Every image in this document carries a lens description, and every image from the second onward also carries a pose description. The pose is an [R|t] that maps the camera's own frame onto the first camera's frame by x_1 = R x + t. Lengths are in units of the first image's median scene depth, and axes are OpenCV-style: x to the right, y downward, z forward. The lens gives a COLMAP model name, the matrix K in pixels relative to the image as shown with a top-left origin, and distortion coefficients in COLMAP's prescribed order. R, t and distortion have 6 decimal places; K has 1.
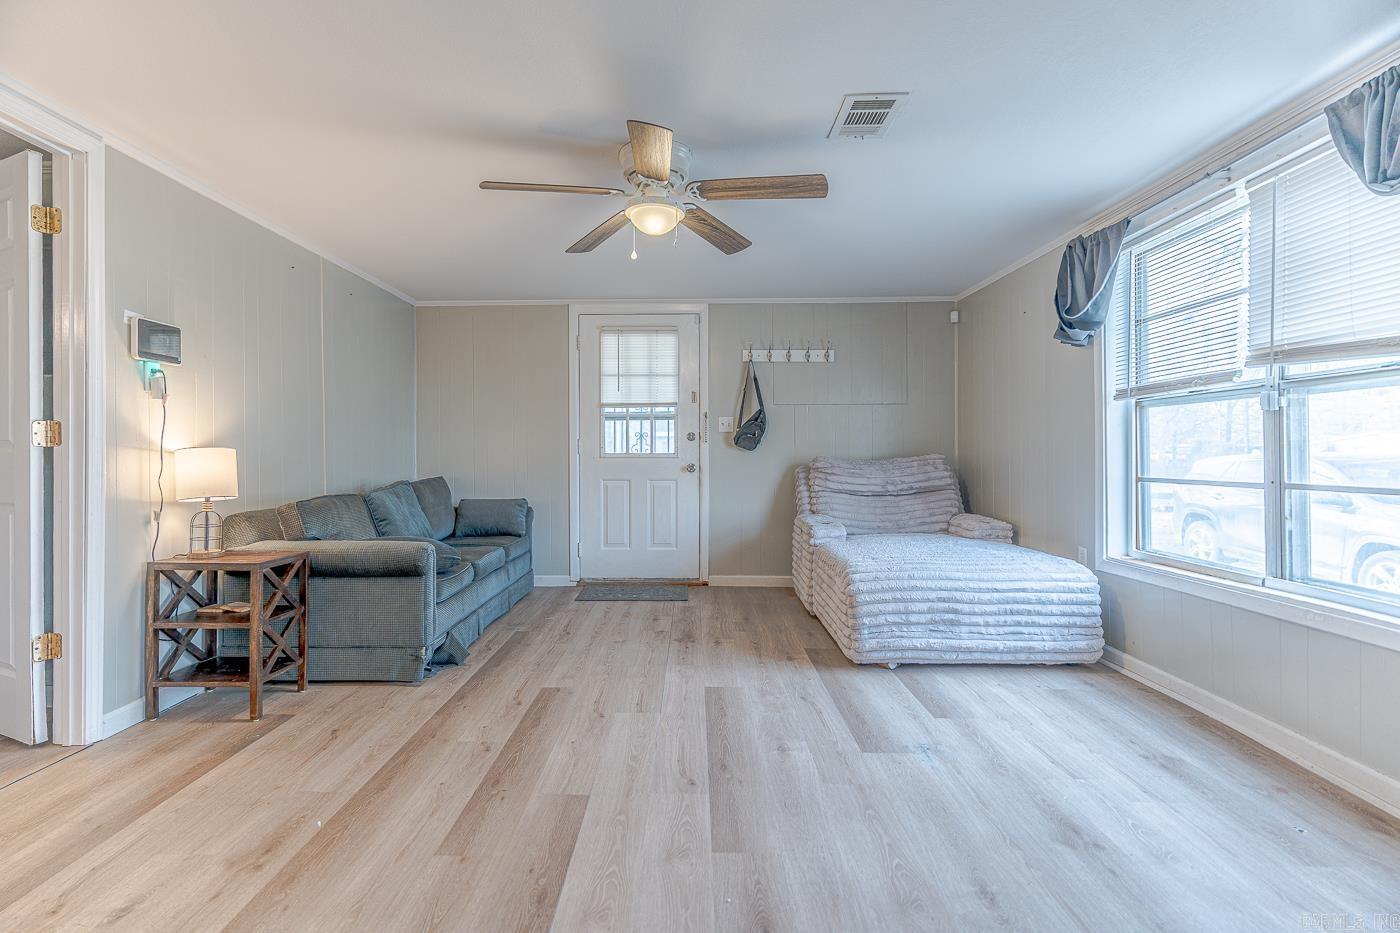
lens RADIAL K [[662.1, 0, 696.3], [0, 662.1, 455.9], [0, 0, 1]] dist [-0.000456, -0.000490]
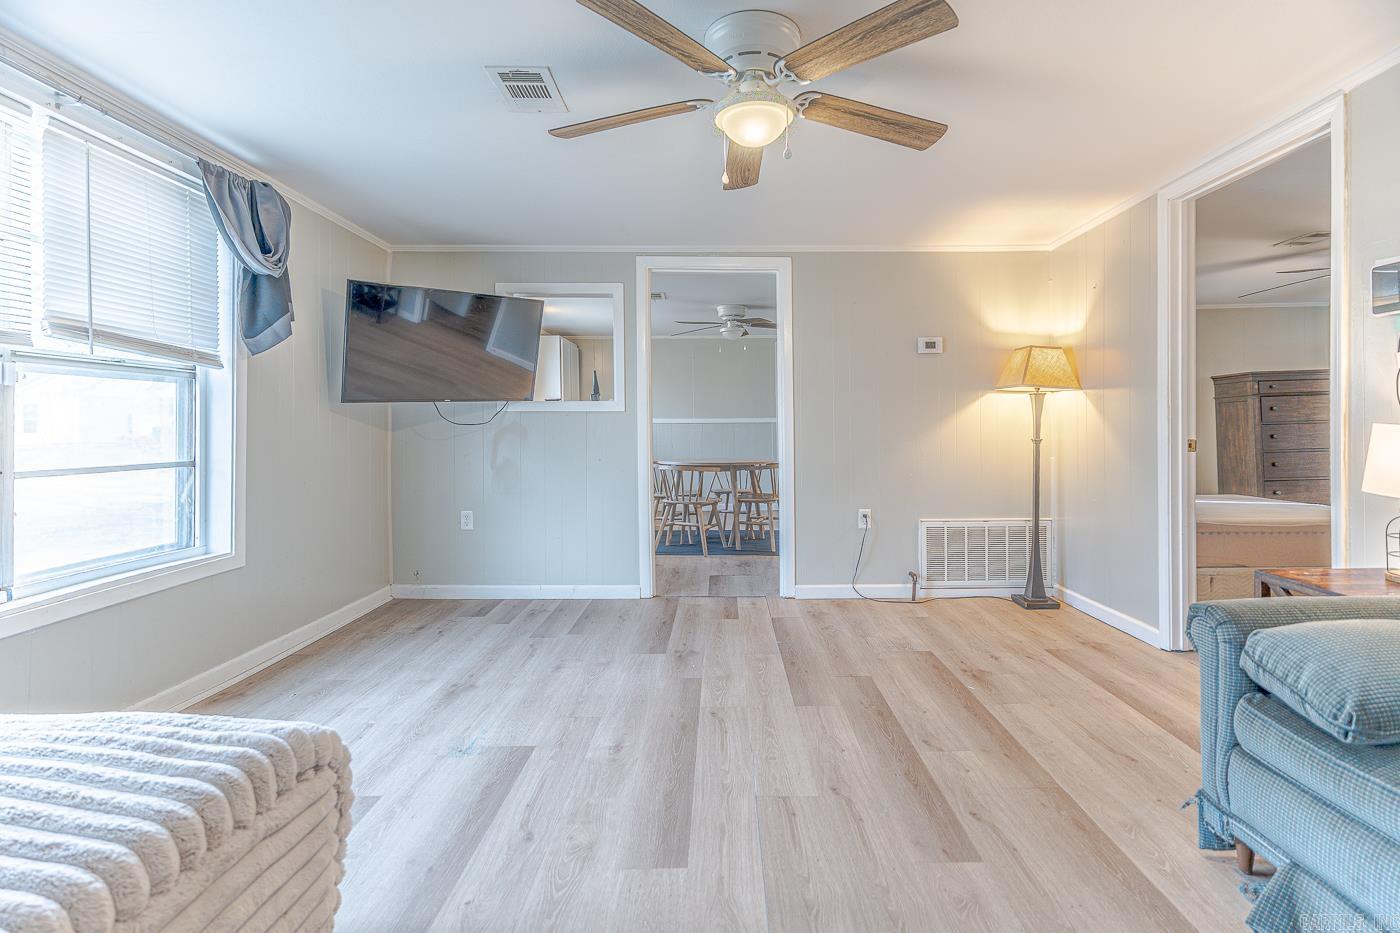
lens RADIAL K [[662.1, 0, 728.1], [0, 662.1, 421.5], [0, 0, 1]] dist [-0.000456, -0.000490]
pose [[-0.999963, 0.004291, -0.007486, -0.031618], [0.004338, 0.999971, -0.006206, -0.022288], [0.007460, -0.006239, -0.999953, 2.640202]]
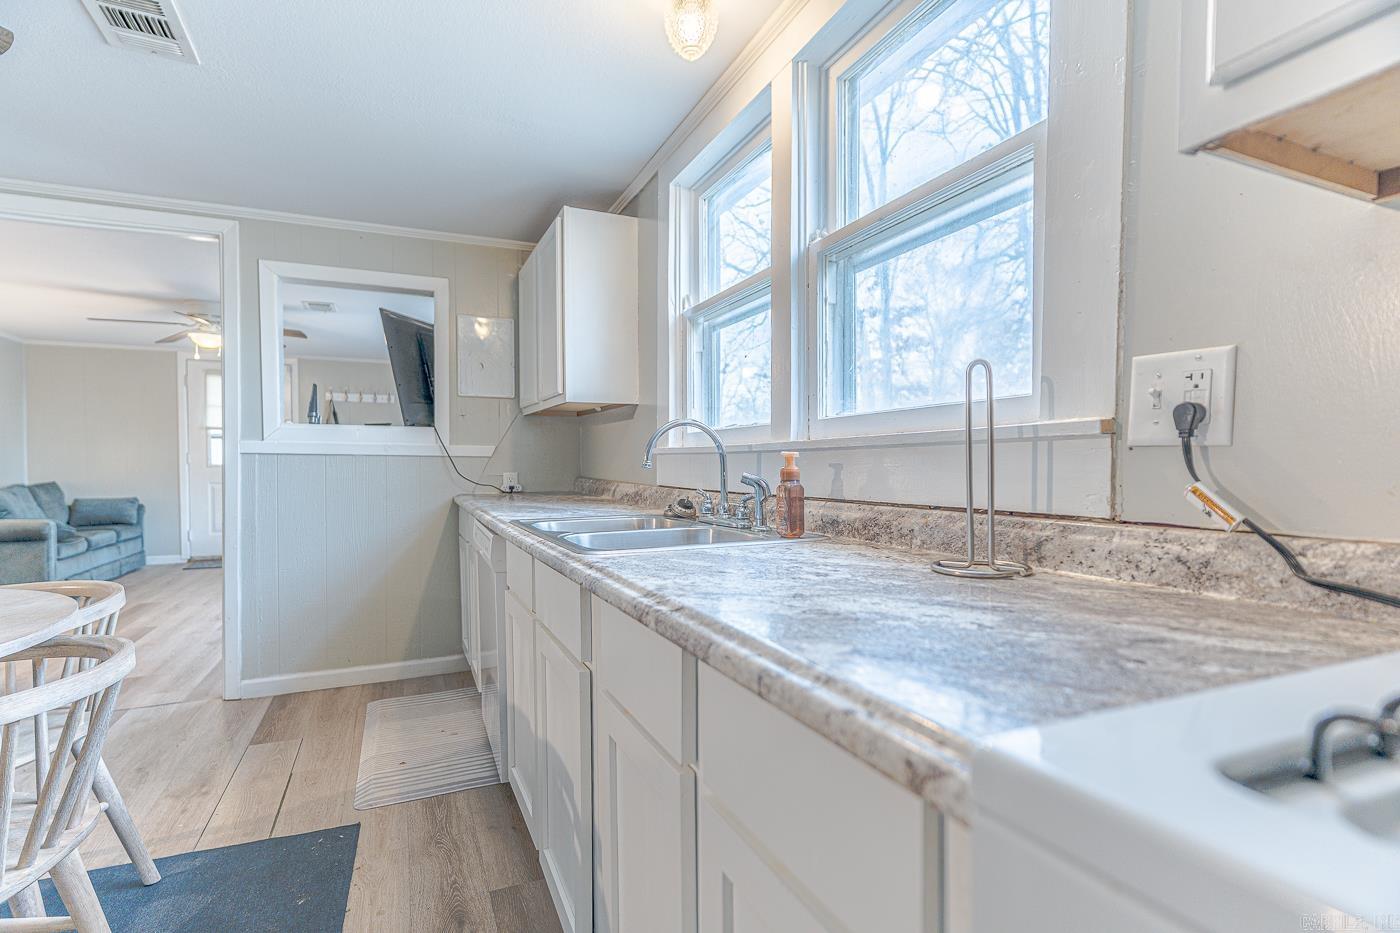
lens RADIAL K [[662.1, 0, 697.0], [0, 662.1, 476.7], [0, 0, 1]] dist [-0.000456, -0.000490]
pose [[0.914321, -0.004142, 0.404968, 0.024586], [-0.003753, 0.999818, 0.018700, -0.000684], [-0.404972, -0.018618, 0.914140, -0.071016]]
